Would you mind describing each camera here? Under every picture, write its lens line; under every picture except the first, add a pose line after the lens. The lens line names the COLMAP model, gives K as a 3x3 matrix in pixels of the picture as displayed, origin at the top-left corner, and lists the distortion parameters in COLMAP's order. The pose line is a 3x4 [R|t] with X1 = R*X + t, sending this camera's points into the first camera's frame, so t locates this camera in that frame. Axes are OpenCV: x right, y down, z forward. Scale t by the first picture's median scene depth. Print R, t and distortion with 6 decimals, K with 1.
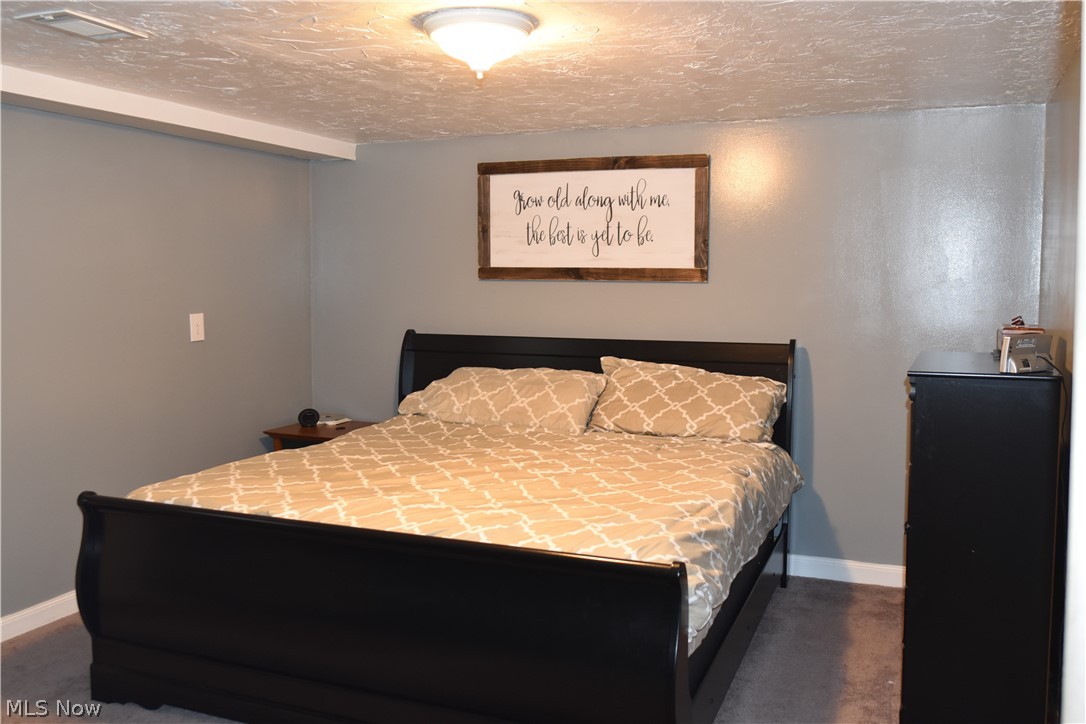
lens RADIAL K [[956.3, 0, 546.6], [0, 956.3, 340.0], [0, 0, 1]] dist [-0.042953, -0.006385]
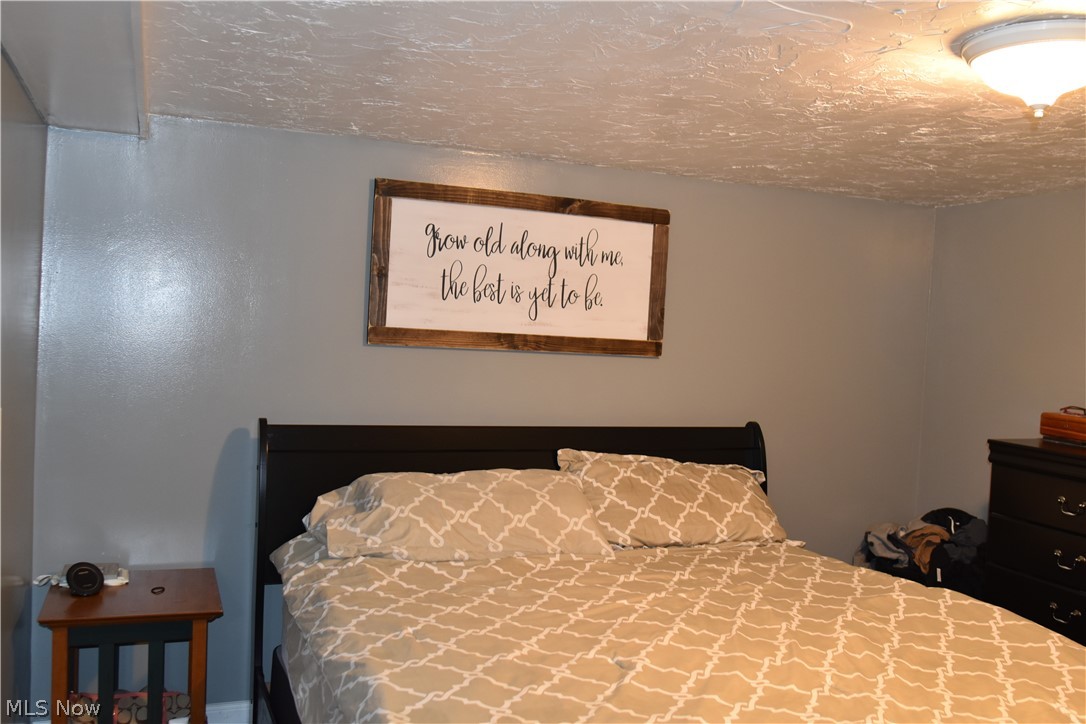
lens RADIAL K [[956.3, 0, 546.6], [0, 956.3, 340.0], [0, 0, 1]] dist [-0.042953, -0.006385]
pose [[0.708969, 0.023831, 0.704837, -0.495935], [0.002591, 0.999334, -0.036394, -0.043137], [-0.705235, 0.027629, 0.708435, 0.441726]]
